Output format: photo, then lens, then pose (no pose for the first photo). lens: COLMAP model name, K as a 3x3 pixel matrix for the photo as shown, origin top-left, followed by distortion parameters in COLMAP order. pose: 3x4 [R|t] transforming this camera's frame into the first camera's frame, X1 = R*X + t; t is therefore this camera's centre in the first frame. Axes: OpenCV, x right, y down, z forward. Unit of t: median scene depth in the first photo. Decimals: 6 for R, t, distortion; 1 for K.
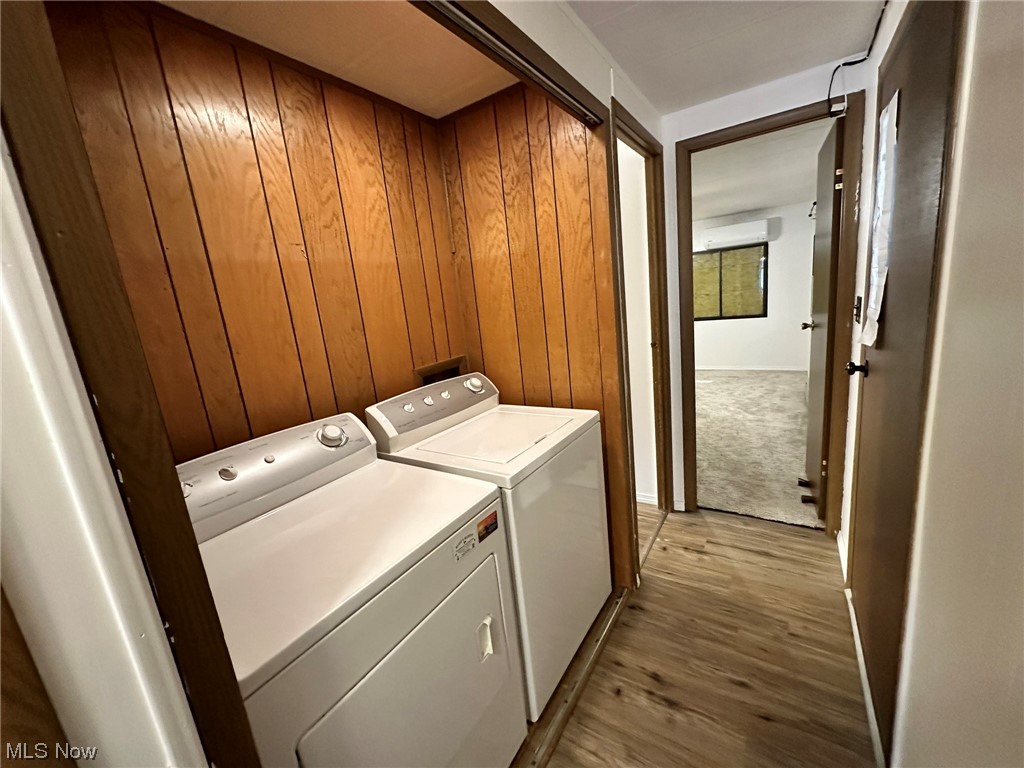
lens RADIAL K [[407.4, 0, 511.8], [0, 407.4, 382.1], [0, 0, 1]] dist [-0.001994, -0.000059]
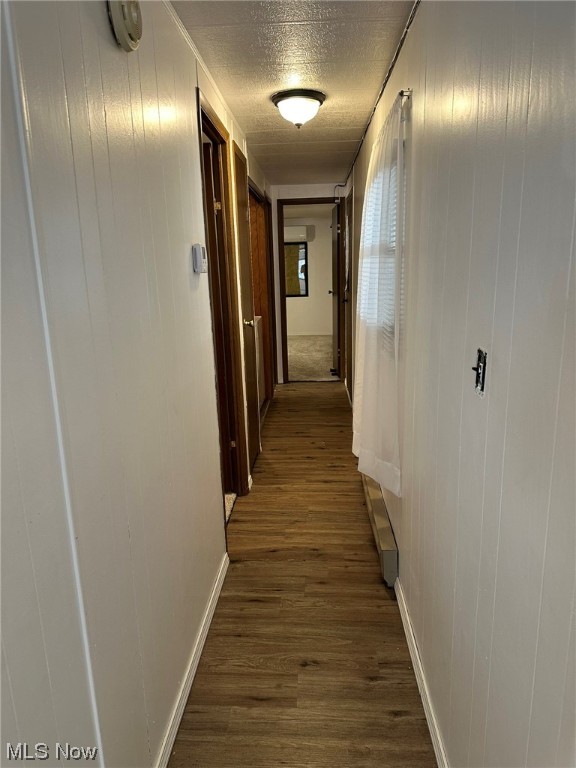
lens RADIAL K [[538.4, 0, 288.0], [0, 538.4, 384.0], [0, 0, 1]] dist [0.065562, -0.076110]
pose [[0.857559, -0.032669, 0.513347, -0.537568], [0.039817, 0.999203, -0.002926, 0.200784], [-0.512843, 0.022949, 0.858176, -0.749014]]
